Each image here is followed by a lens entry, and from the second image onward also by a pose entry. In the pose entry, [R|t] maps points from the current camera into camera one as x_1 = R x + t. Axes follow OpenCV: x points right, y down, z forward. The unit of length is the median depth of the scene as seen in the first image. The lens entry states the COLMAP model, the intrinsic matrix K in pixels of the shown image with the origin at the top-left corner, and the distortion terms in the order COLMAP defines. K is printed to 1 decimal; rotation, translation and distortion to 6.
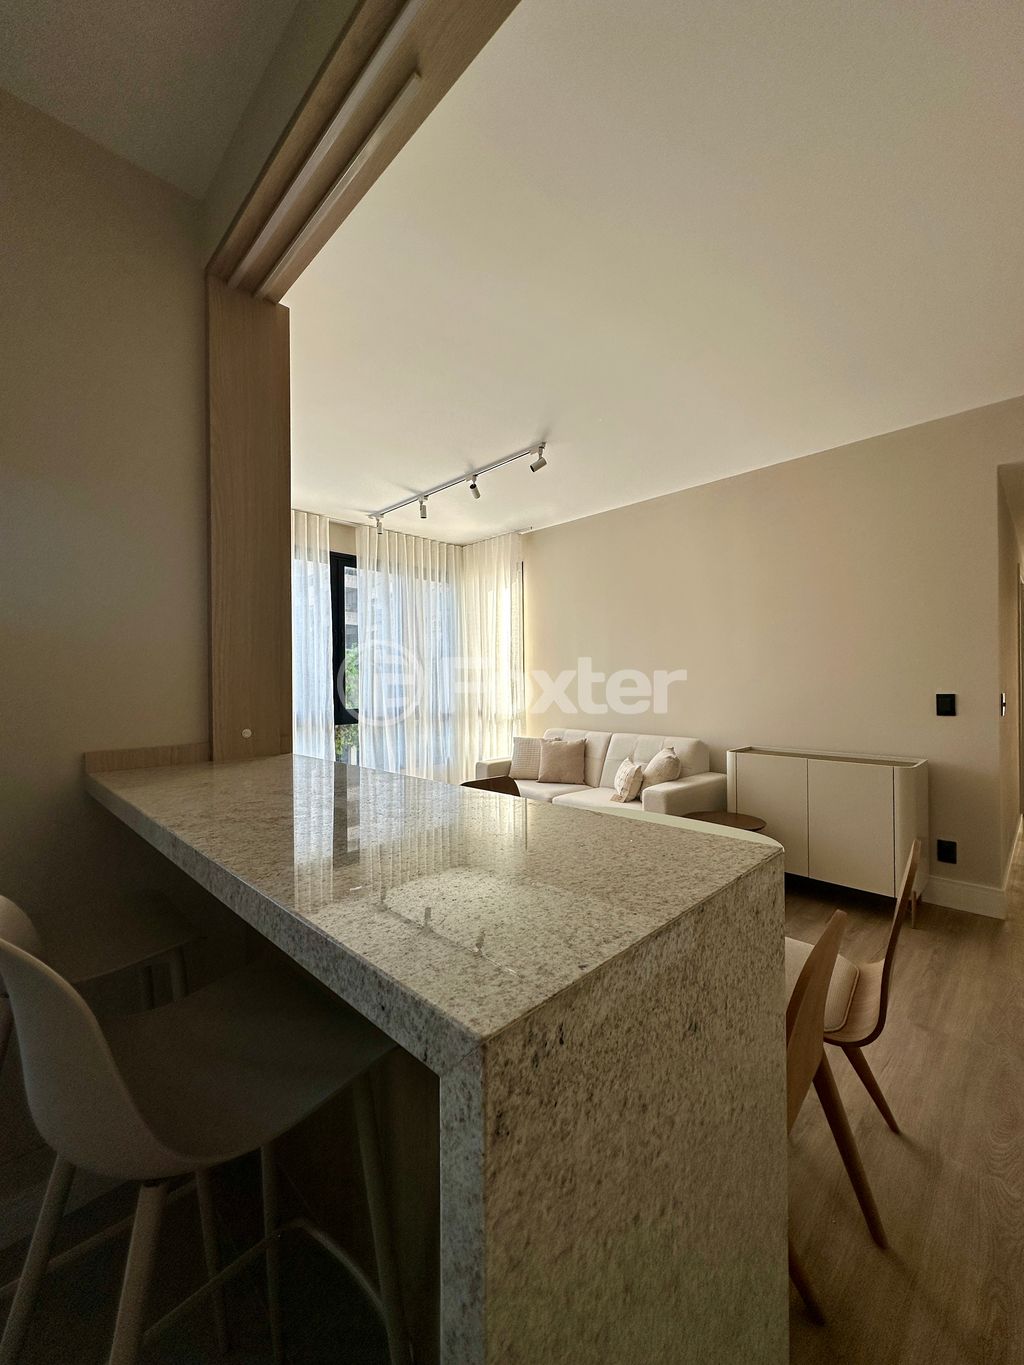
lens RADIAL K [[541.9, 0, 514.3], [0, 541.9, 682.1], [0, 0, 1]] dist [-0.002802, 0.001302]
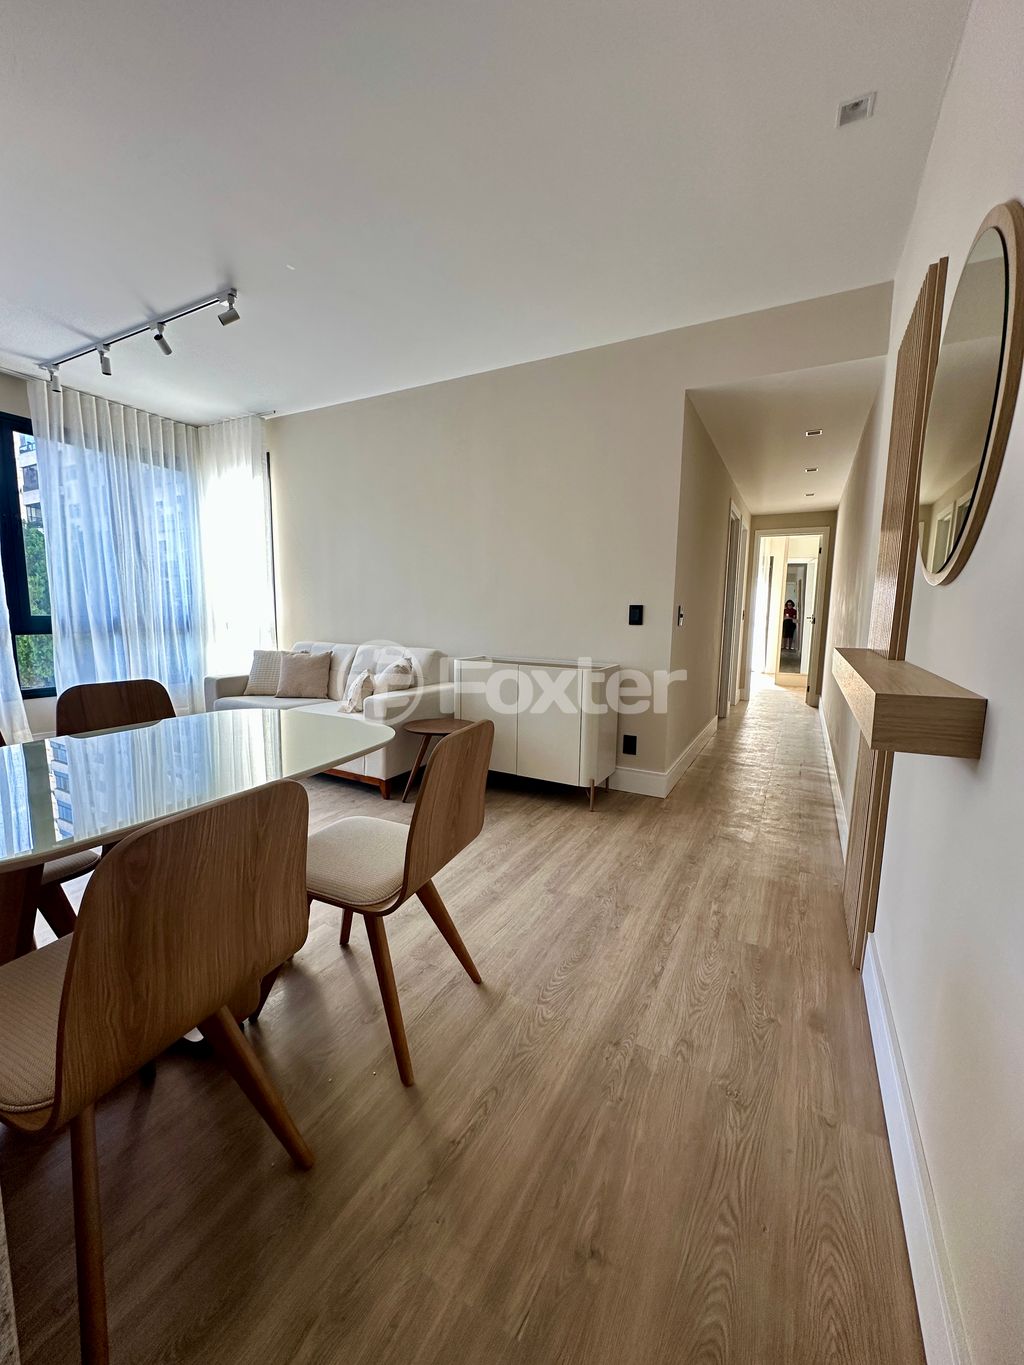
lens RADIAL K [[541.9, 0, 512.1], [0, 541.9, 681.8], [0, 0, 1]] dist [-0.002802, 0.001302]
pose [[0.955970, -0.013457, 0.293155, 0.351313], [-0.025562, 0.991333, 0.128862, 0.063223], [-0.292348, -0.130682, 0.947341, 0.013730]]
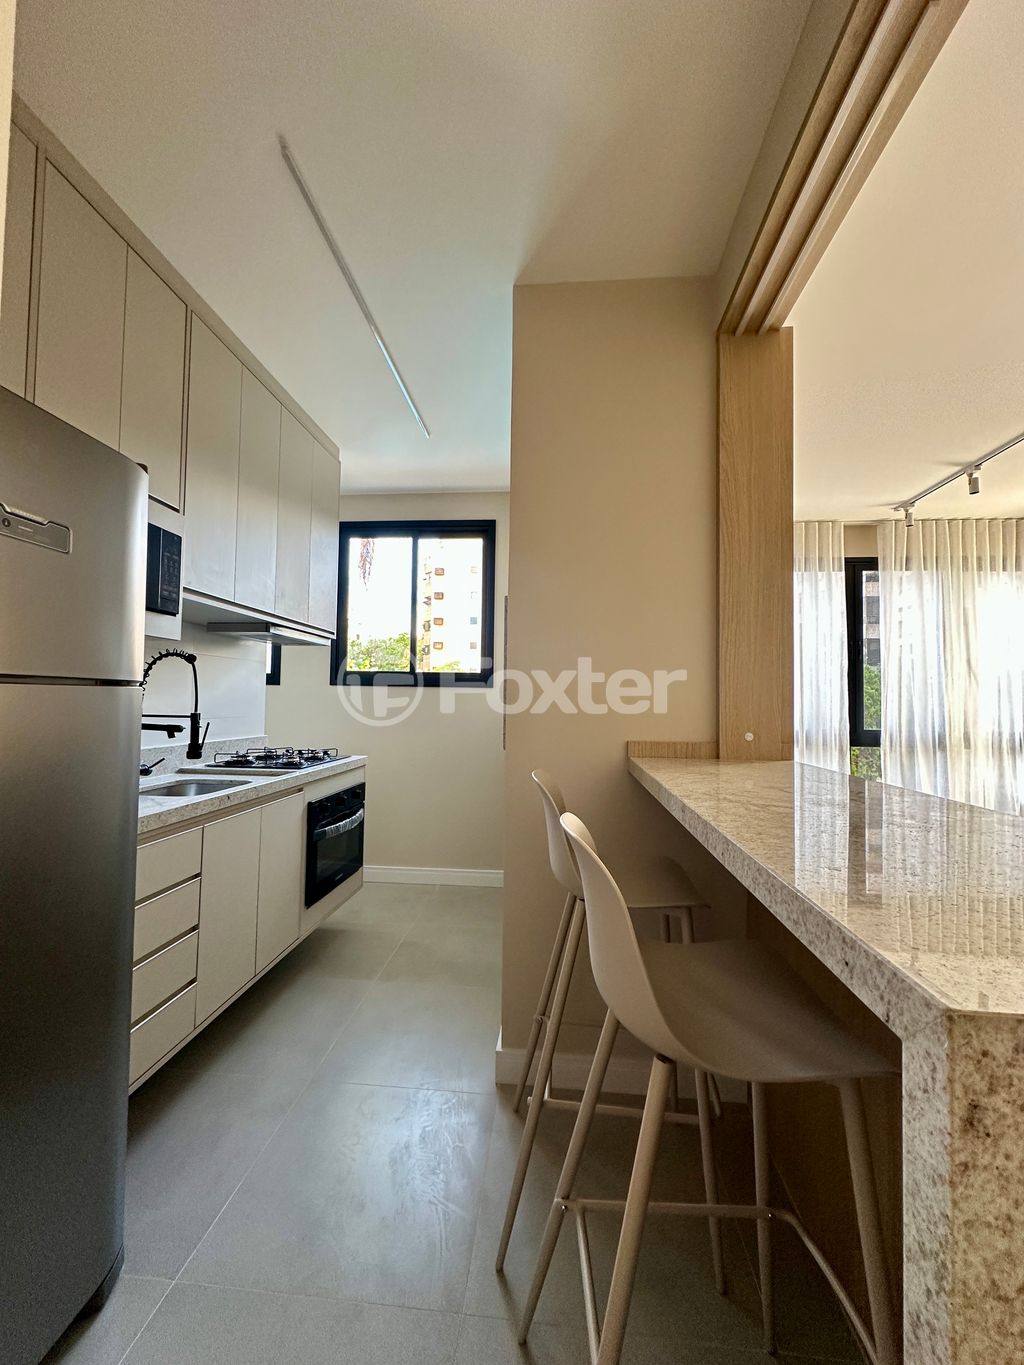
lens RADIAL K [[541.9, 0, 513.9], [0, 541.9, 682.3], [0, 0, 1]] dist [-0.002802, 0.001302]
pose [[0.633759, -0.010642, -0.773457, 0.033371], [-0.018965, 0.999391, -0.029290, 0.021872], [0.773298, 0.033232, 0.633171, -0.034888]]
